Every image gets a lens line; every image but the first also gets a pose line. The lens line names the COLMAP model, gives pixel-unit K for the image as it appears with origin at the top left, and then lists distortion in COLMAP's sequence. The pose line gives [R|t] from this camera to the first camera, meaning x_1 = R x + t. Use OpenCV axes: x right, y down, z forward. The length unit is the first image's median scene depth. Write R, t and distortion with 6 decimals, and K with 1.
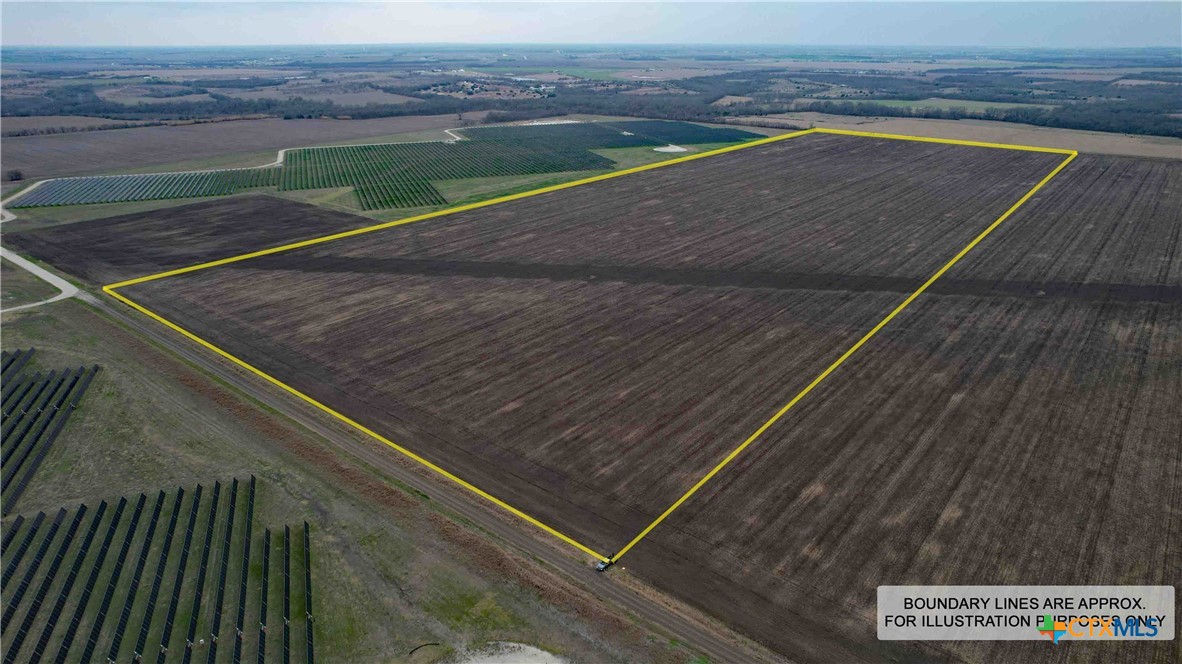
lens RADIAL K [[751.0, 0, 587.8], [0, 751.0, 335.0], [0, 0, 1]] dist [-0.066460, 0.060361]
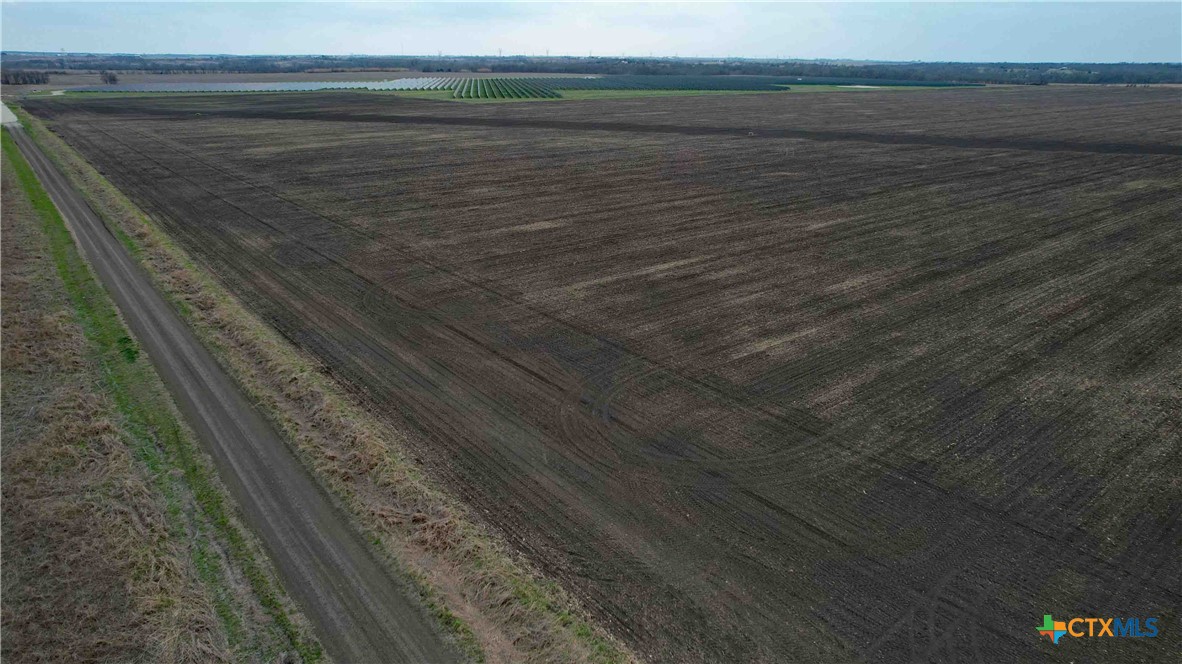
lens RADIAL K [[751.0, 0, 585.7], [0, 751.0, 342.9], [0, 0, 1]] dist [-0.066460, 0.060361]
pose [[0.977614, 0.083111, -0.193298, 0.006069], [-0.084808, 0.996397, -0.000505, 0.116112], [0.192559, 0.016887, 0.981140, 0.444030]]
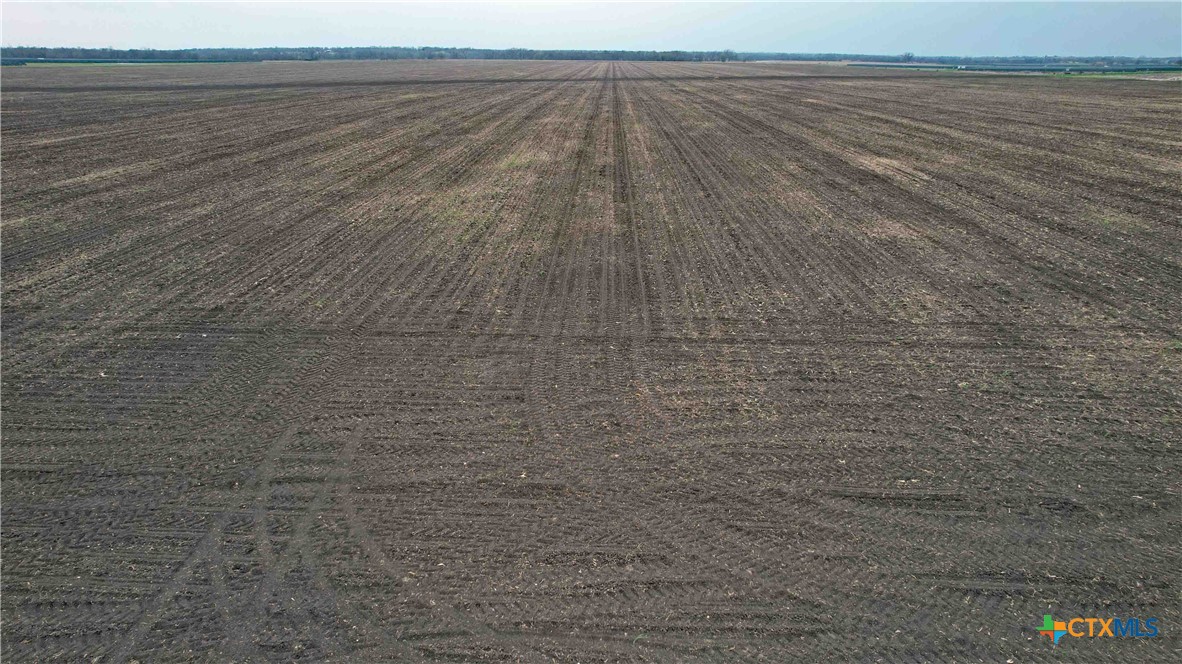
lens RADIAL K [[751.0, 0, 597.5], [0, 751.0, 339.5], [0, 0, 1]] dist [-0.066460, 0.060361]
pose [[0.790018, -0.210167, 0.575936, 0.026148], [0.213962, 0.974857, 0.062245, 0.137700], [-0.574537, 0.074054, 0.815122, 0.497499]]
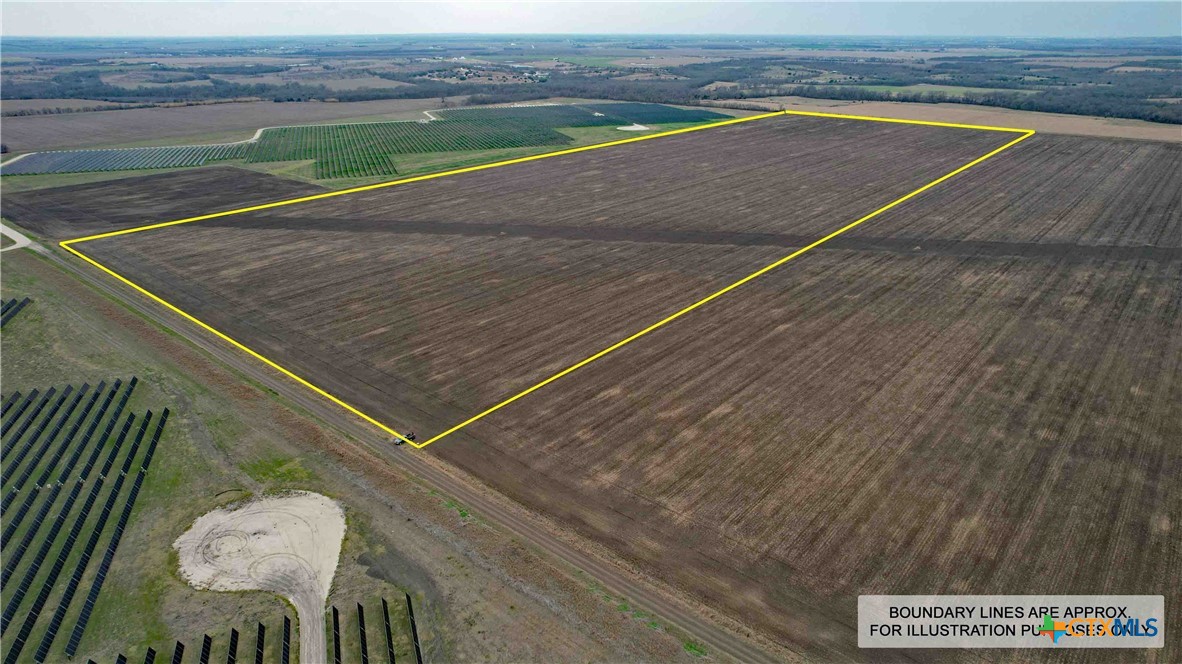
lens RADIAL K [[751.0, 0, 587.2], [0, 751.0, 335.6], [0, 0, 1]] dist [-0.066460, 0.060361]
pose [[0.999780, 0.007727, -0.019503, 0.171025], [-0.007492, 0.999899, 0.012063, 0.064039], [0.019595, -0.011915, 0.999737, -0.087629]]
